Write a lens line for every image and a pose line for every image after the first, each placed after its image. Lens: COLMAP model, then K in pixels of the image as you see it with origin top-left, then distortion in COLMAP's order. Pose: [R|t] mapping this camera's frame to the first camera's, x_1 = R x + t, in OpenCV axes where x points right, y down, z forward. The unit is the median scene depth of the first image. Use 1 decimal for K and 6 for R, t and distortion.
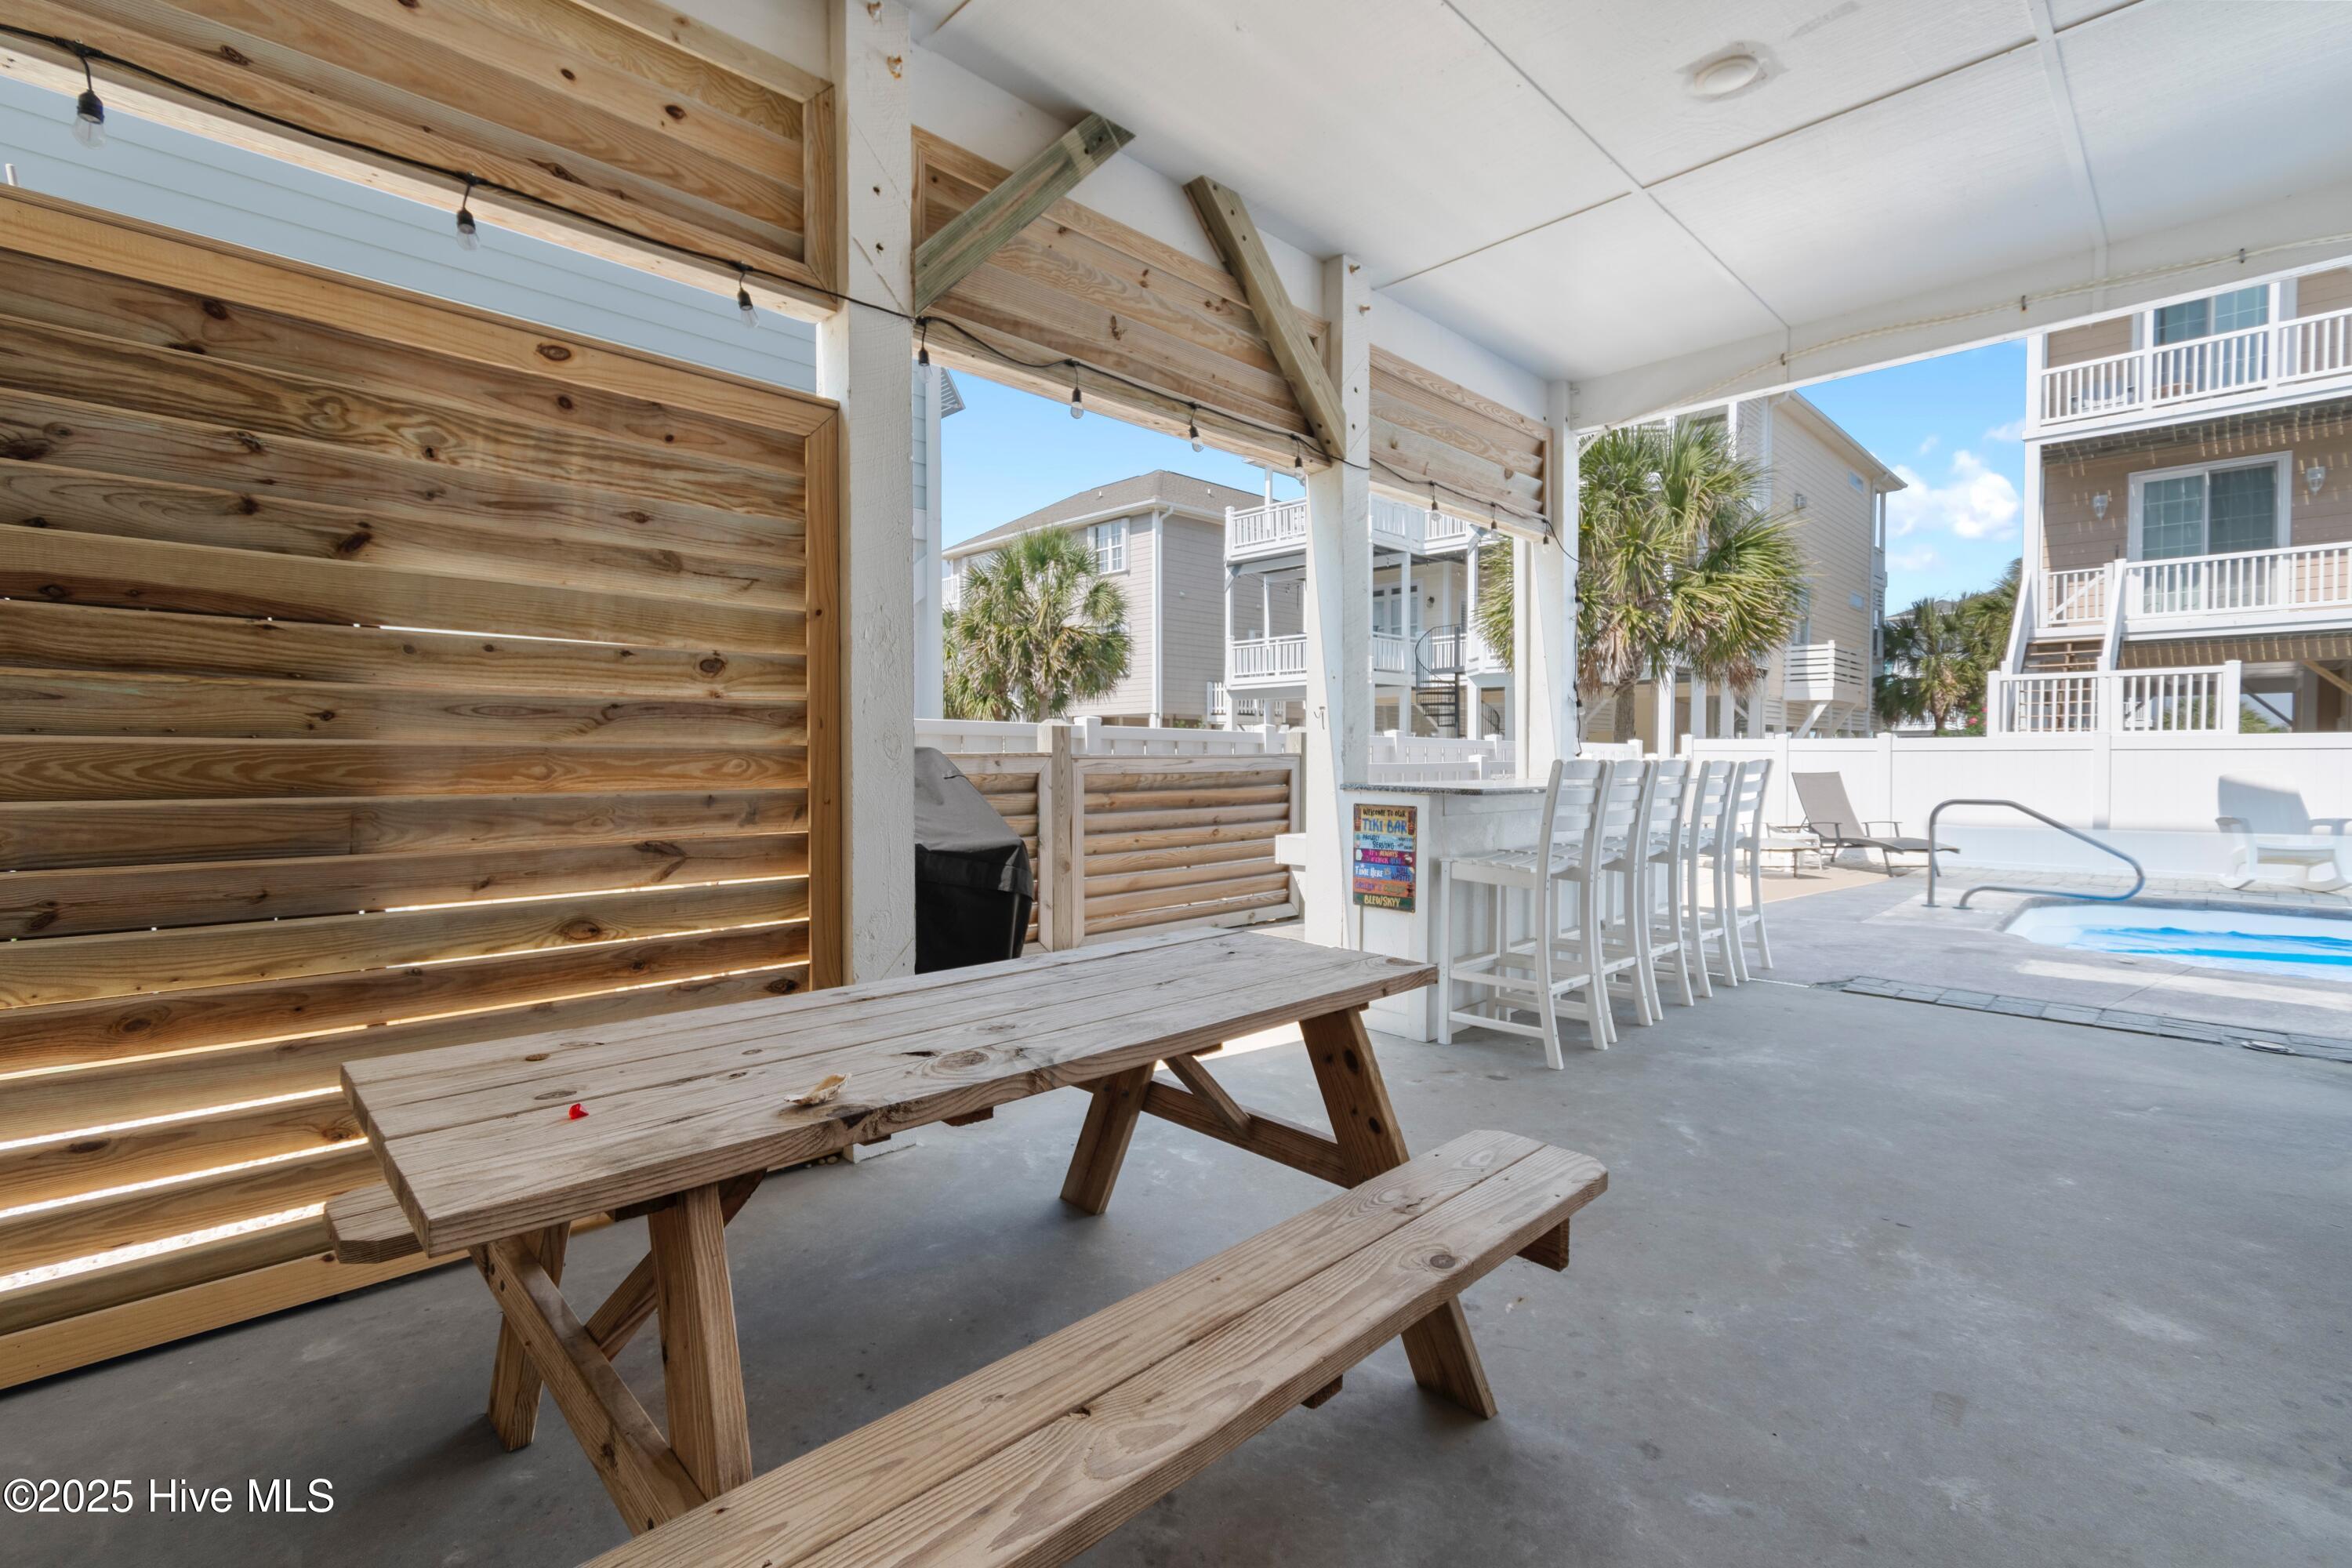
lens RADIAL K [[1050.0, 0, 1174.9], [0, 1050.0, 771.3], [0, 0, 1]] dist [0.001274, 0.000332]
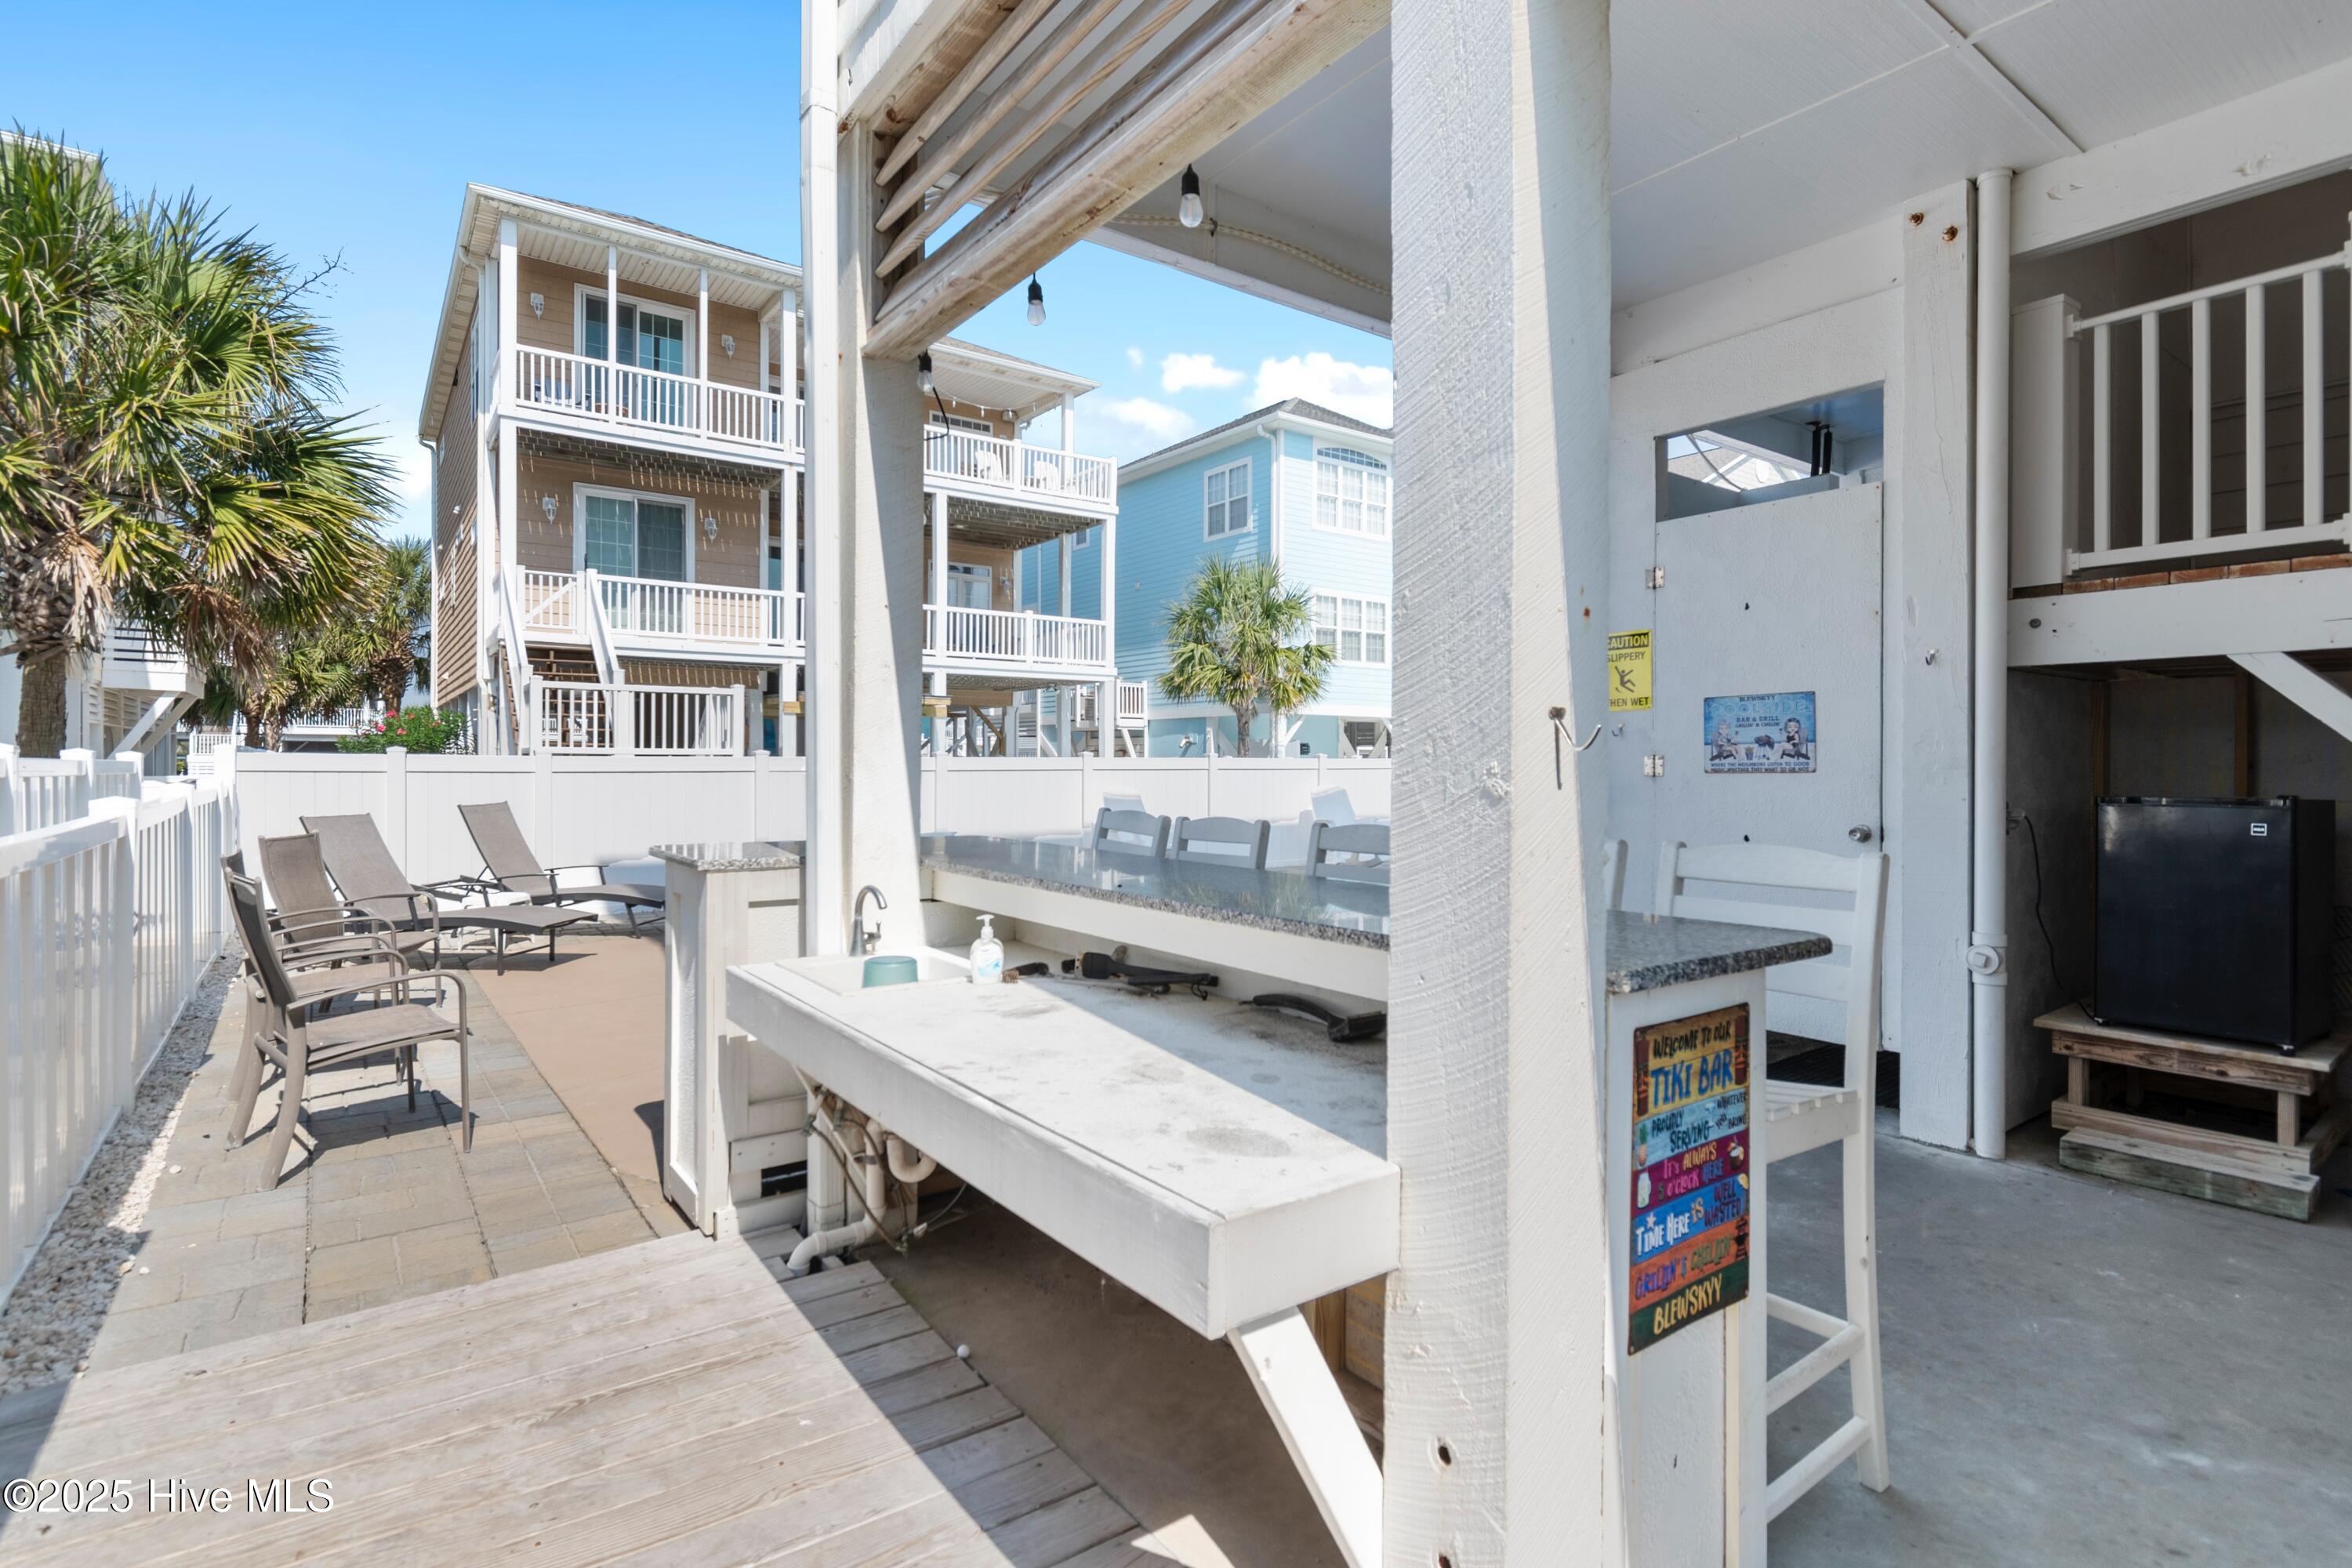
lens RADIAL K [[1126.0, 0, 1178.1], [0, 1126.0, 766.0], [0, 0, 1]] dist [0.001165, -0.001484]
pose [[0.147616, -0.001315, 0.989044, -0.055724], [0.010664, 0.999943, -0.000262, -0.015122], [-0.988987, 0.010586, 0.147621, 0.342222]]
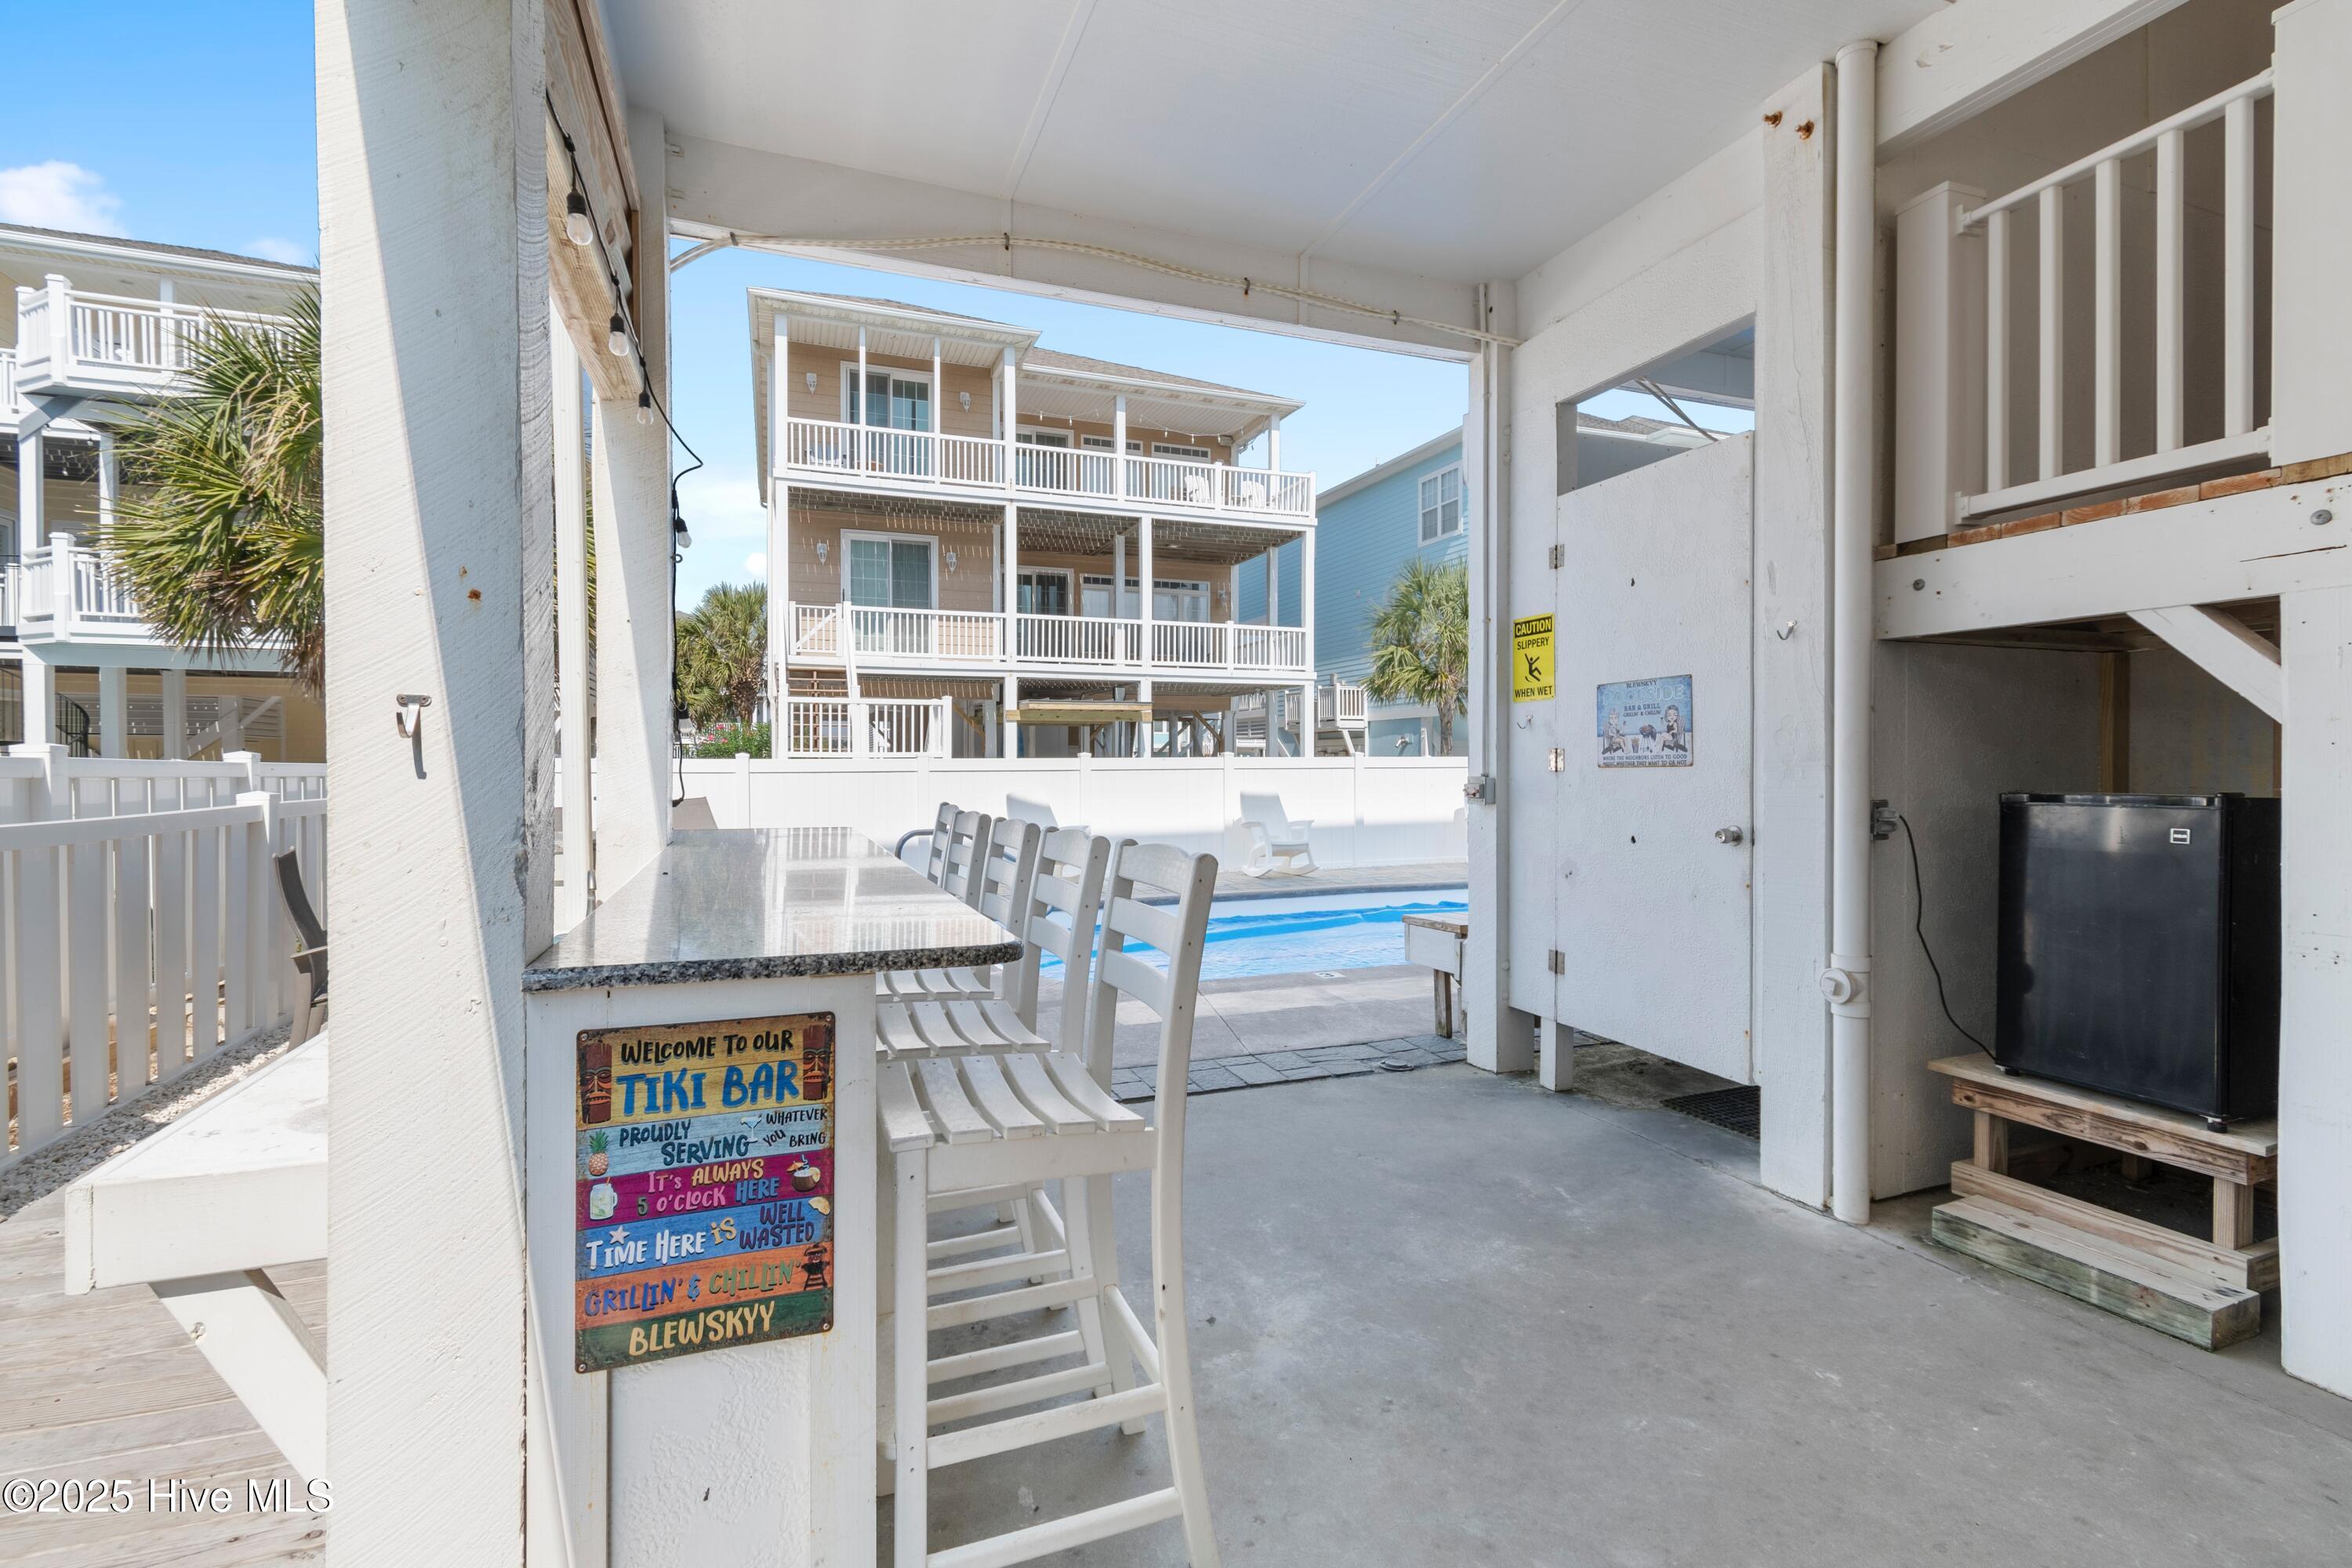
lens RADIAL K [[1050.0, 0, 1174.9], [0, 1050.0, 771.3], [0, 0, 1]] dist [0.001274, 0.000332]
pose [[0.404423, -0.007210, 0.914544, -0.009628], [0.015657, 0.999877, 0.000959, -0.012577], [-0.914438, 0.013931, 0.404486, 0.229883]]
